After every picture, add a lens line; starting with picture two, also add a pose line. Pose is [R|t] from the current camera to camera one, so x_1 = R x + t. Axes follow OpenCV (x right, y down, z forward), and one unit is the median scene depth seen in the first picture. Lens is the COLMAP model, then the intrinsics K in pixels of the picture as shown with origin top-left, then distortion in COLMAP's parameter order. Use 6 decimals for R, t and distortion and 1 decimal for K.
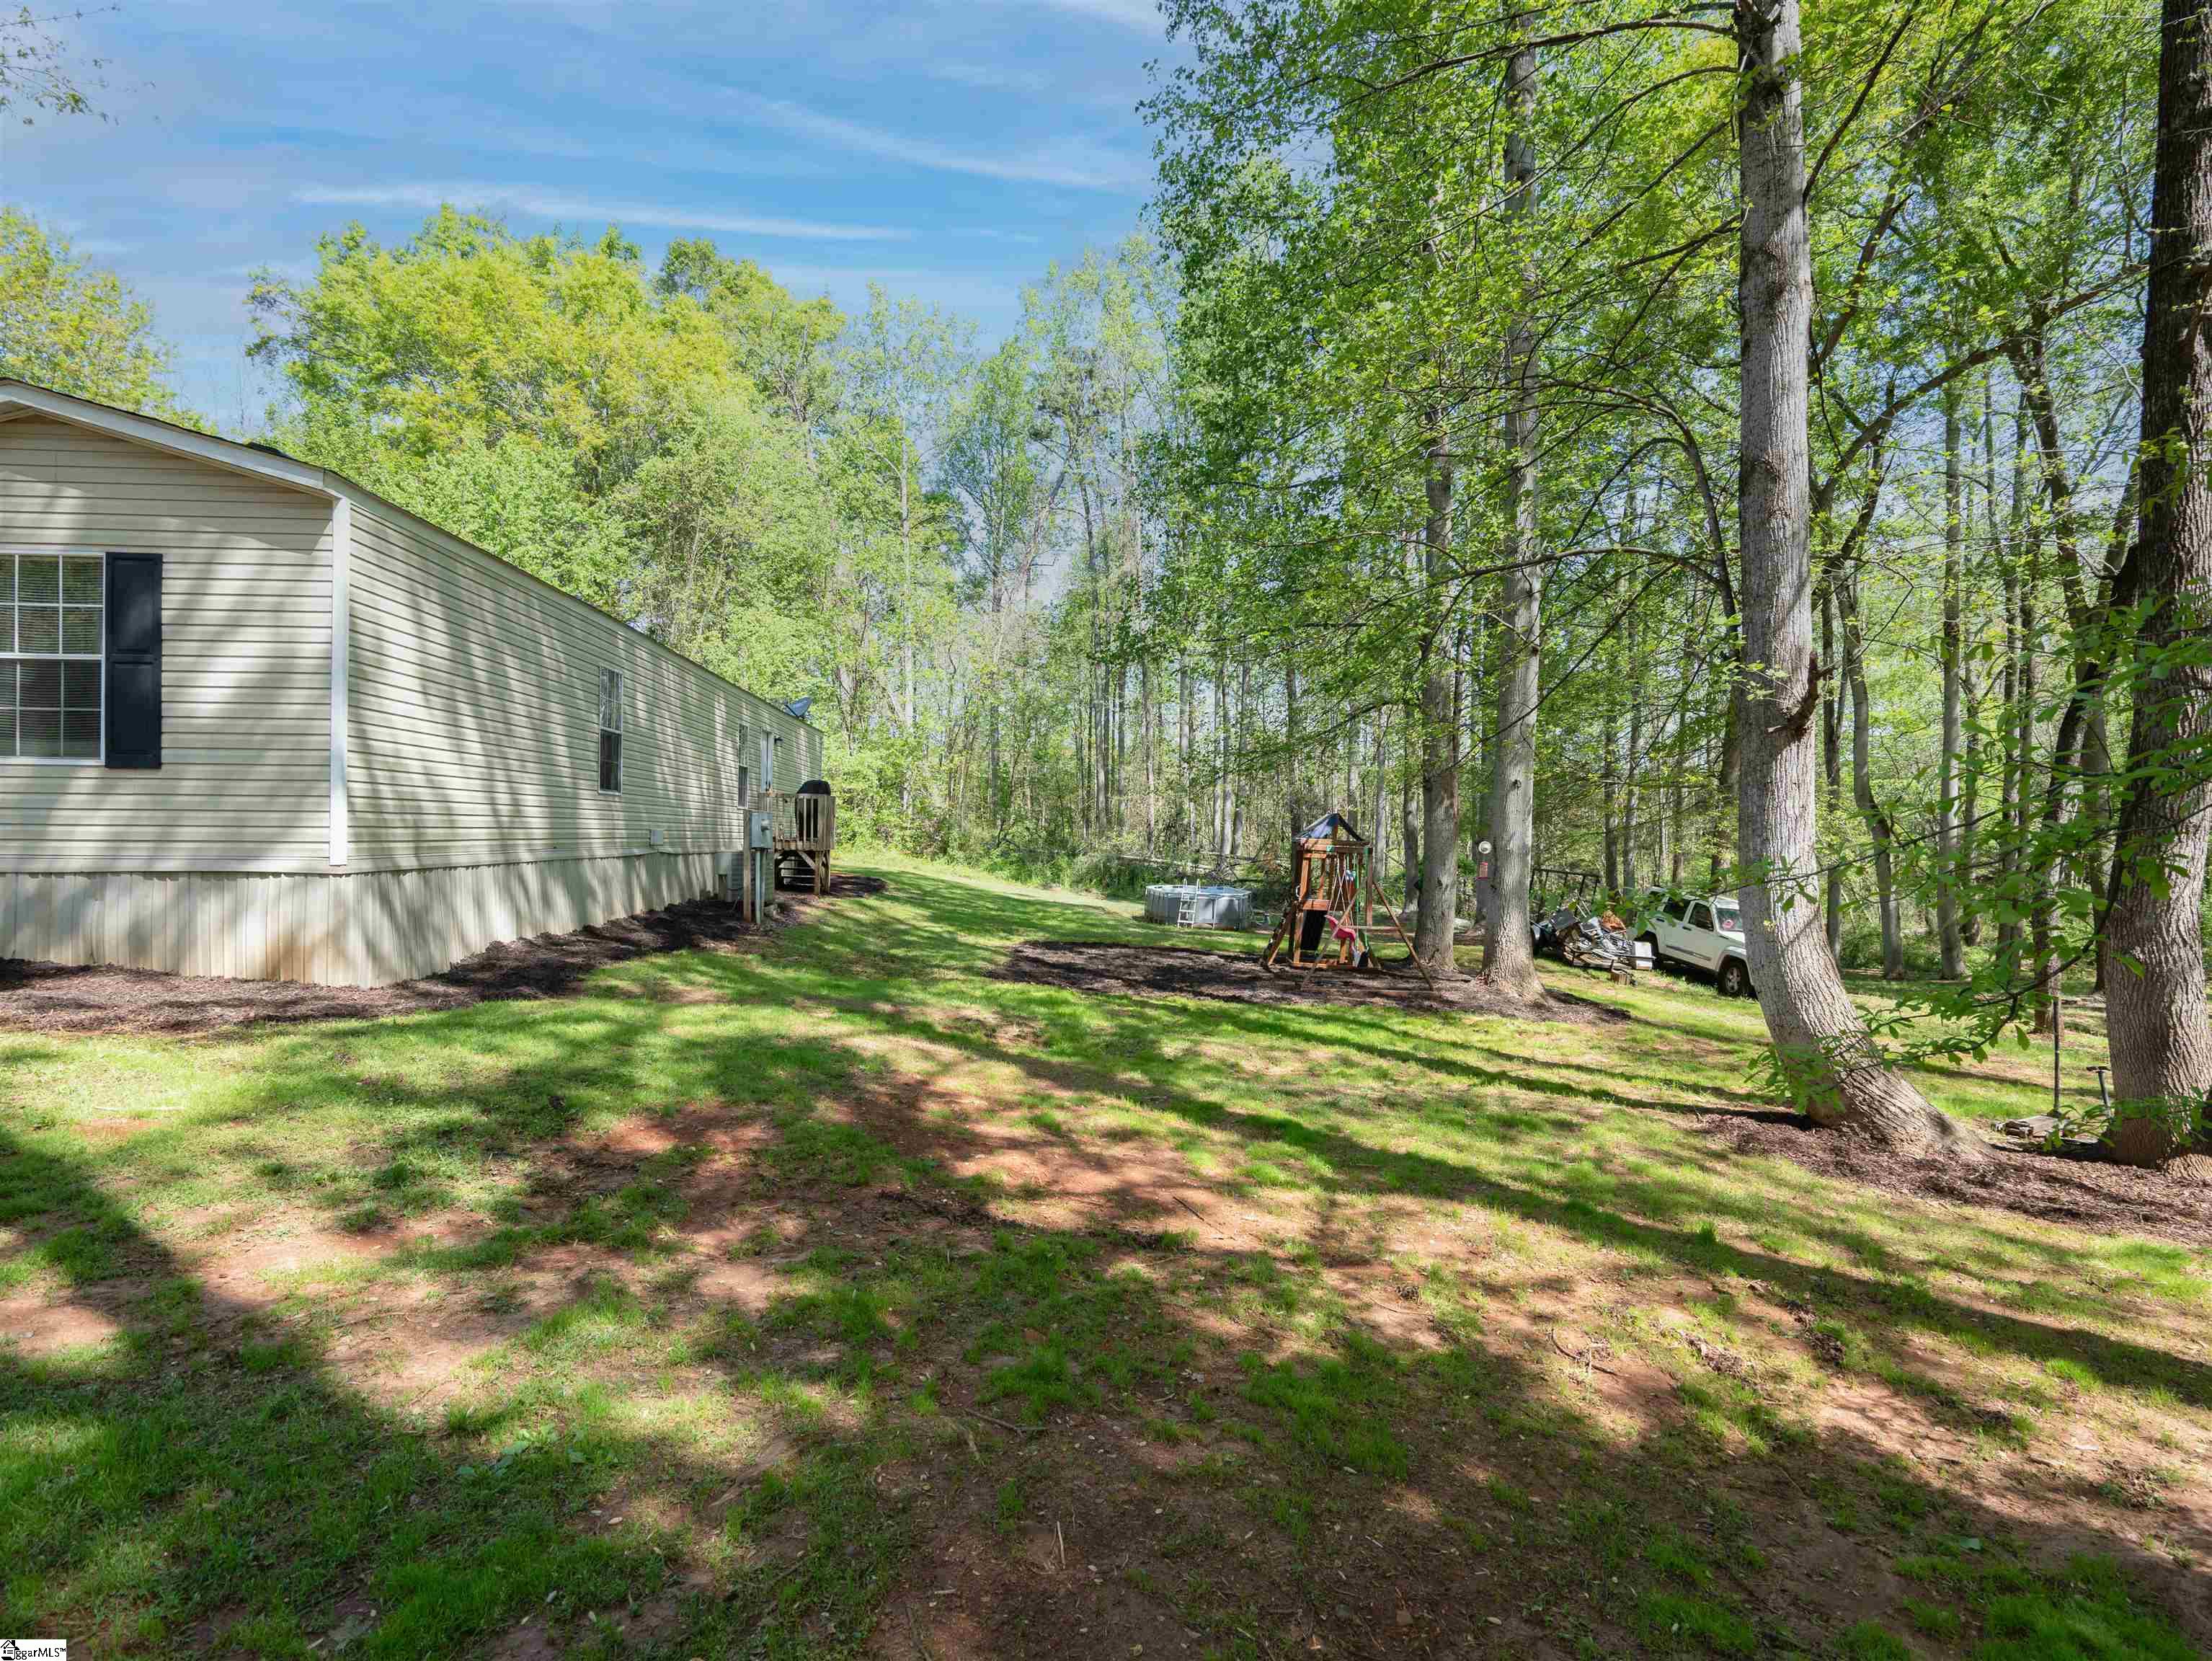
lens RADIAL K [[1122.3, 0, 1106.0], [0, 1122.3, 830.5], [0, 0, 1]] dist [-0.002179, 0.002019]
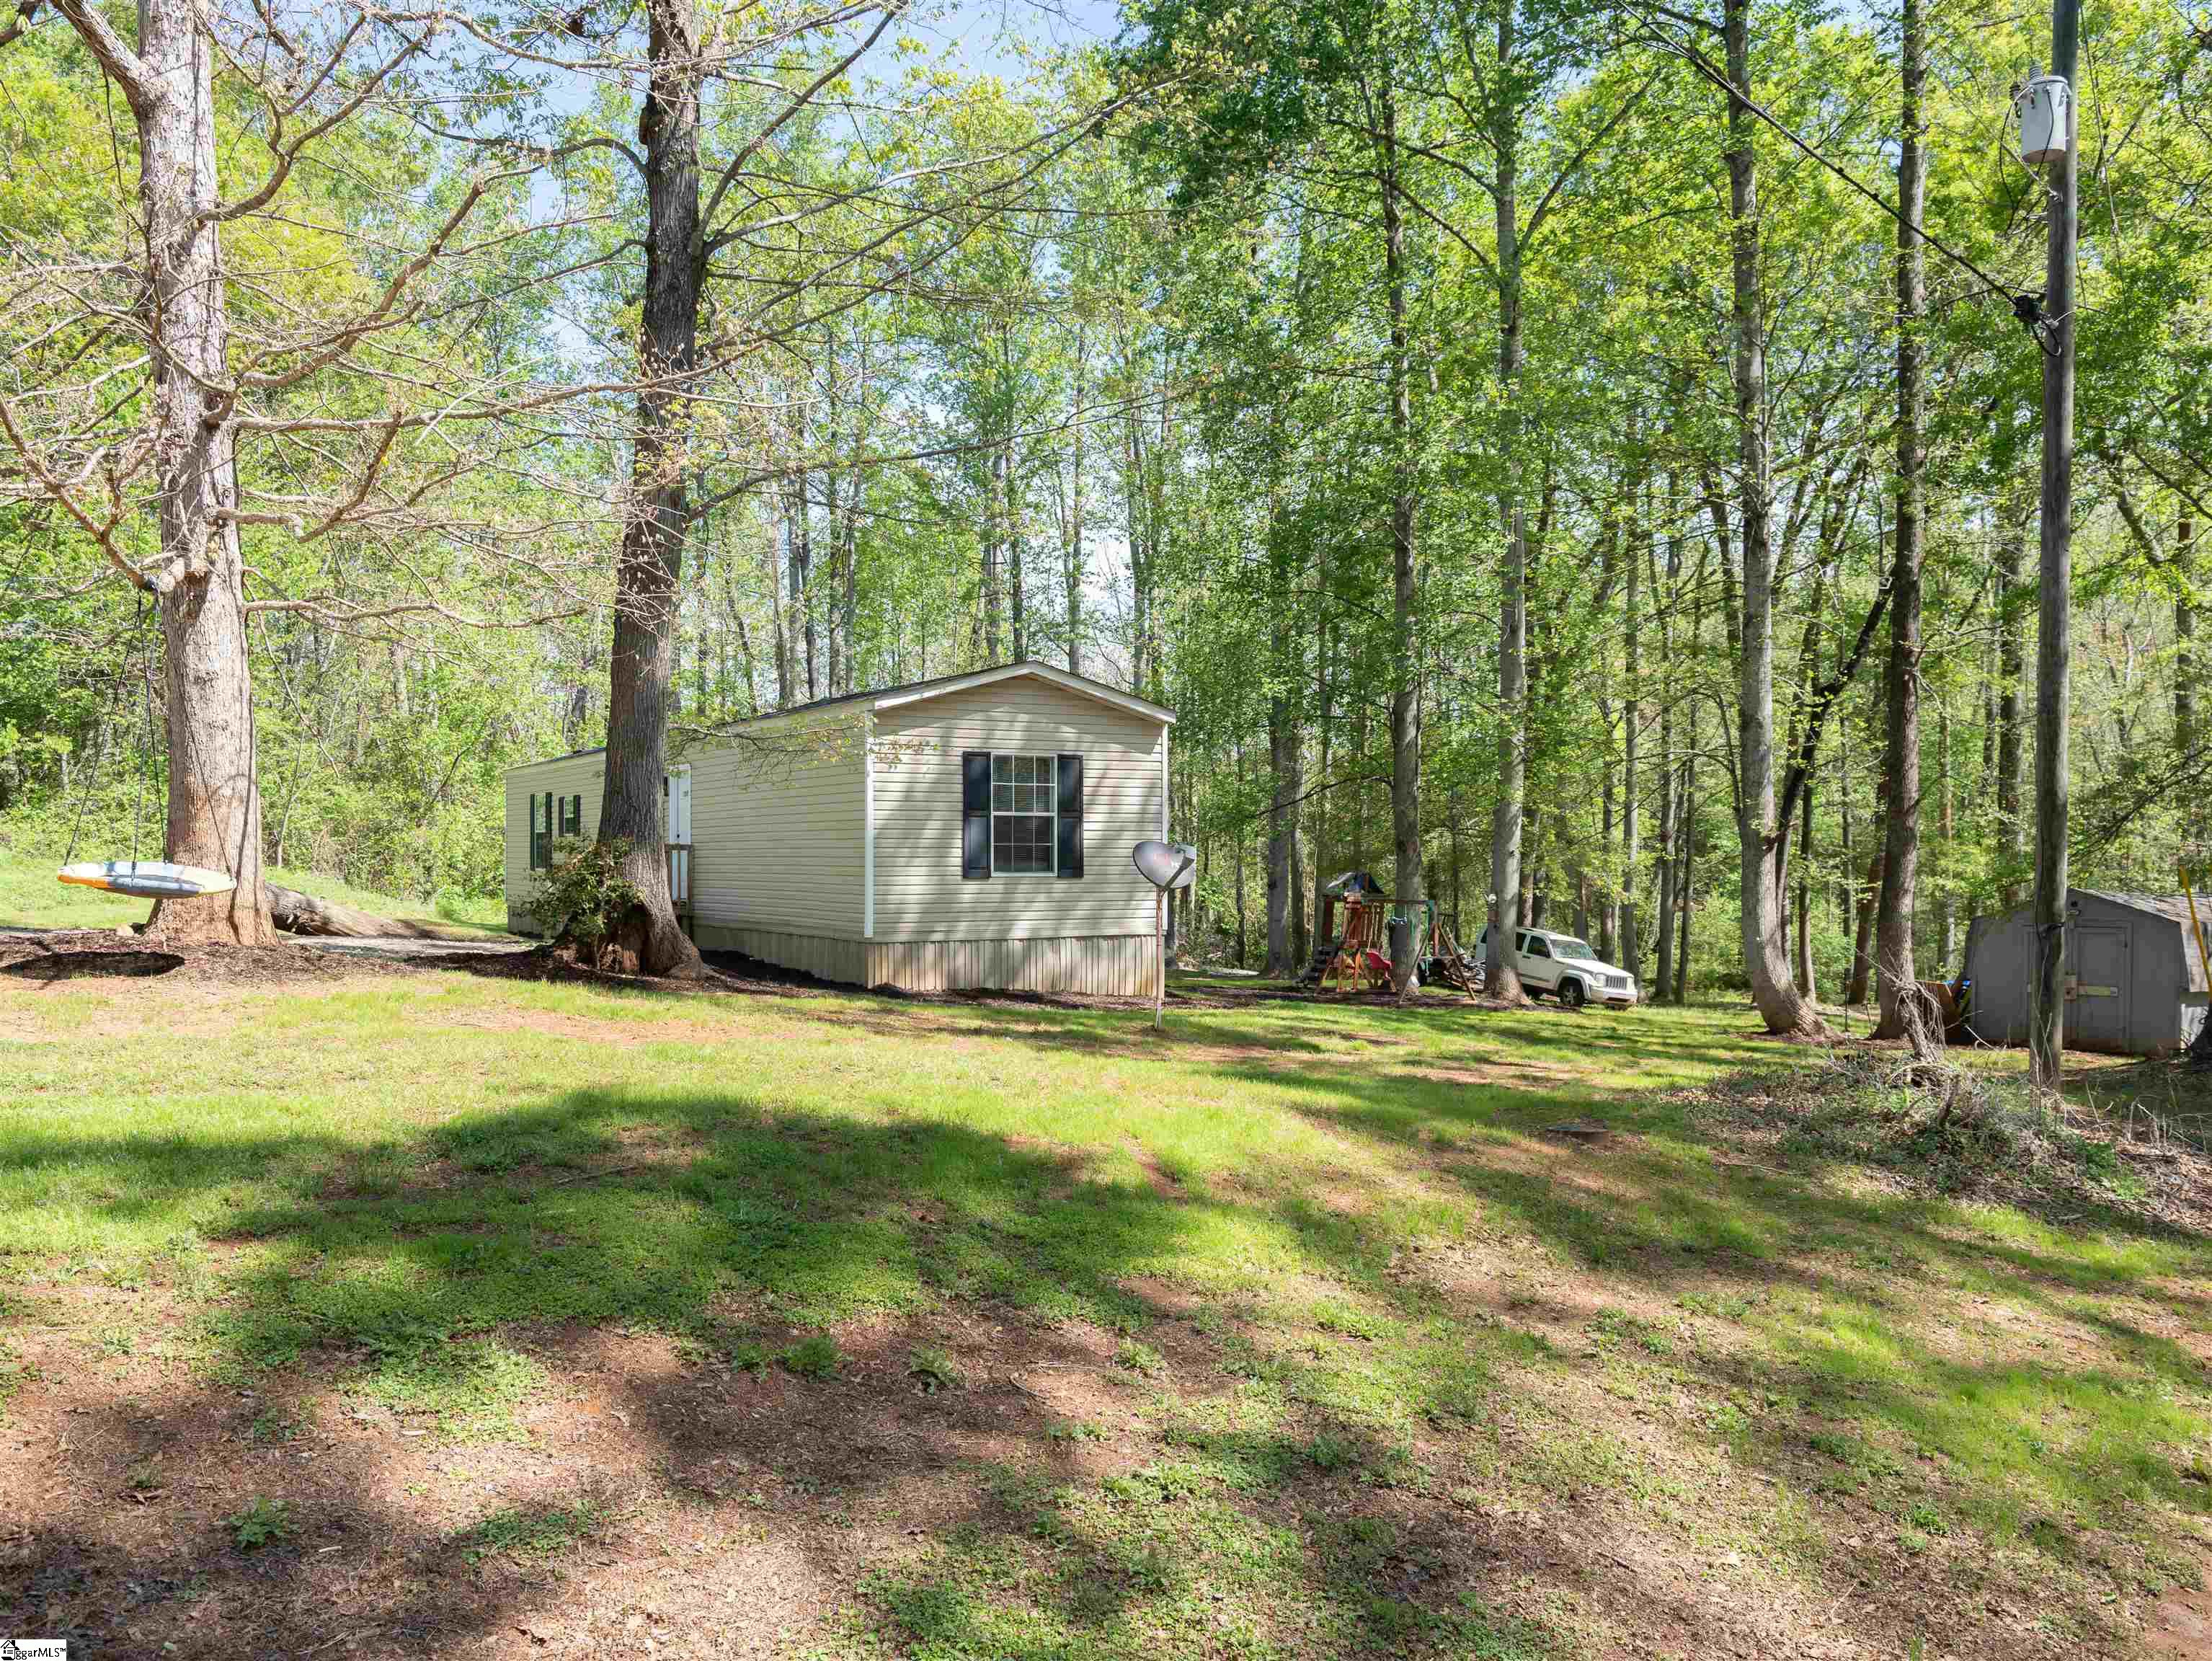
lens RADIAL K [[1907.6, 0, 1106.0], [0, 1907.6, 830.5], [0, 0, 1]] dist [-0.005107, -0.001424]
pose [[0.896485, -0.004580, 0.443050, -0.795488], [0.007136, 0.999966, -0.004103, -0.043445], [-0.443017, 0.006840, 0.896487, -0.629677]]
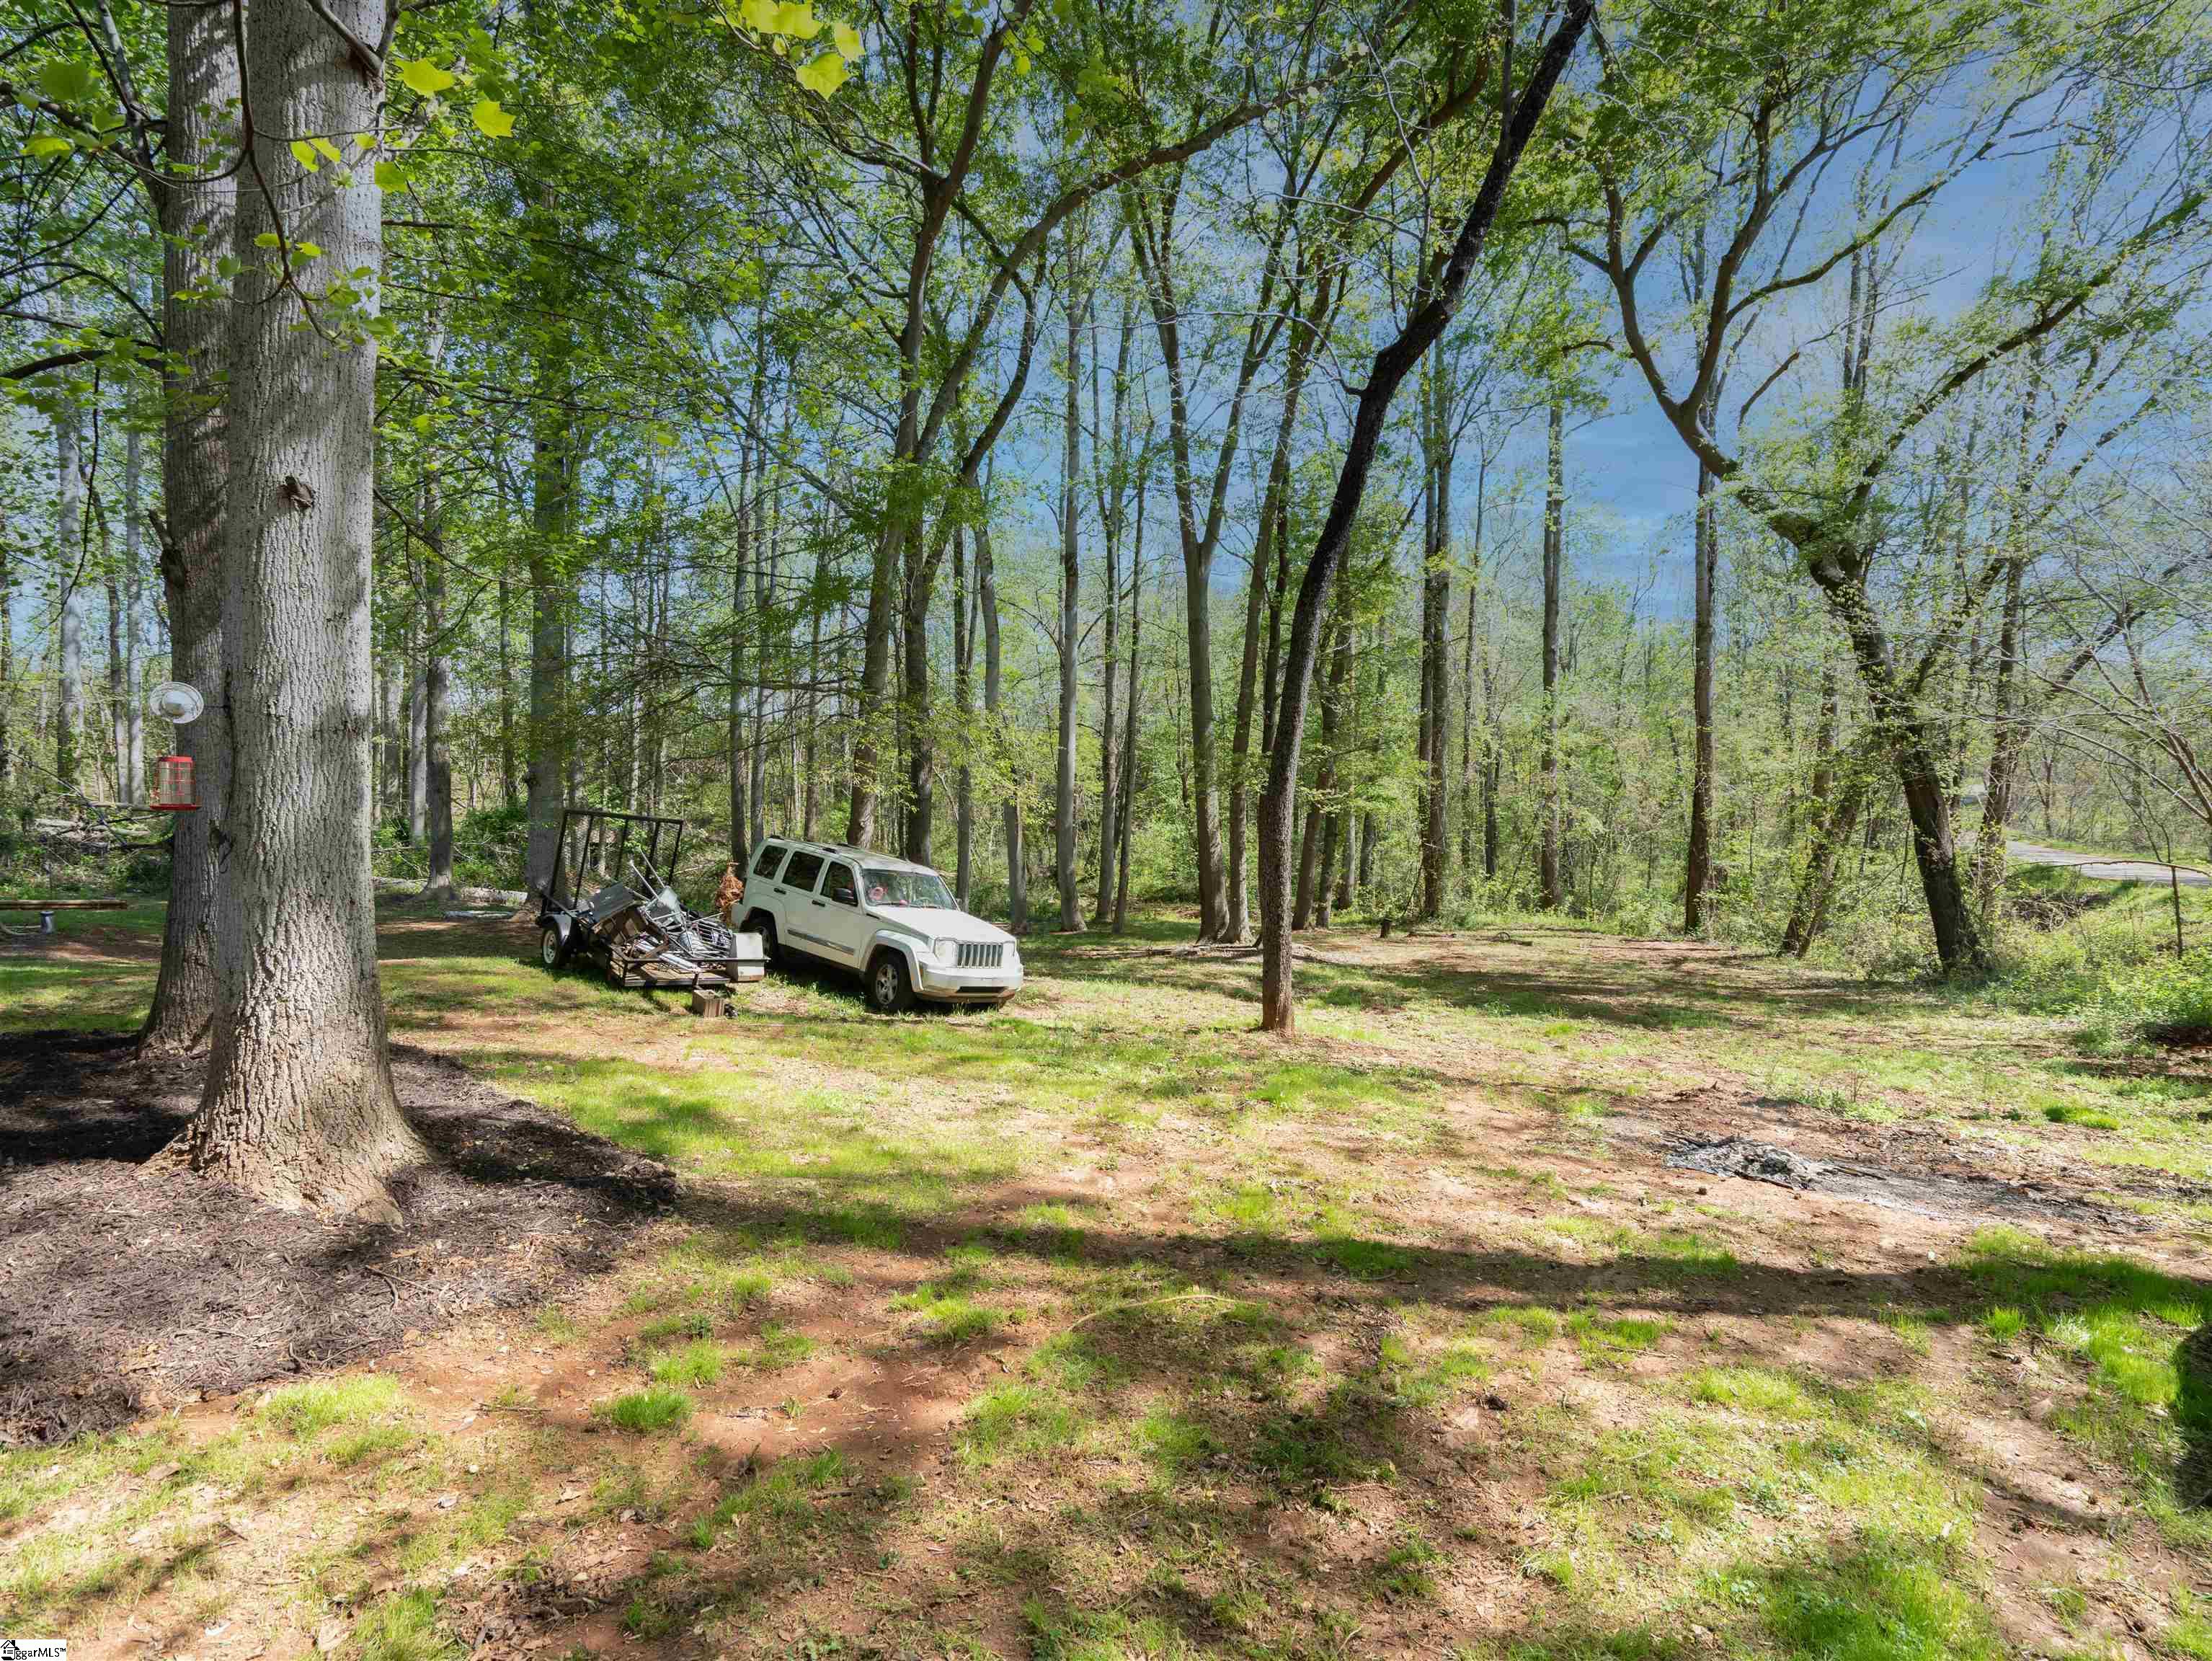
lens RADIAL K [[1122.3, 0, 1106.0], [0, 1122.3, 830.5], [0, 0, 1]] dist [-0.002179, 0.002019]
pose [[0.745997, -0.014476, 0.665792, 0.232251], [-0.009577, 0.999427, 0.032461, 0.026034], [-0.665880, -0.030592, 0.745431, 0.449407]]
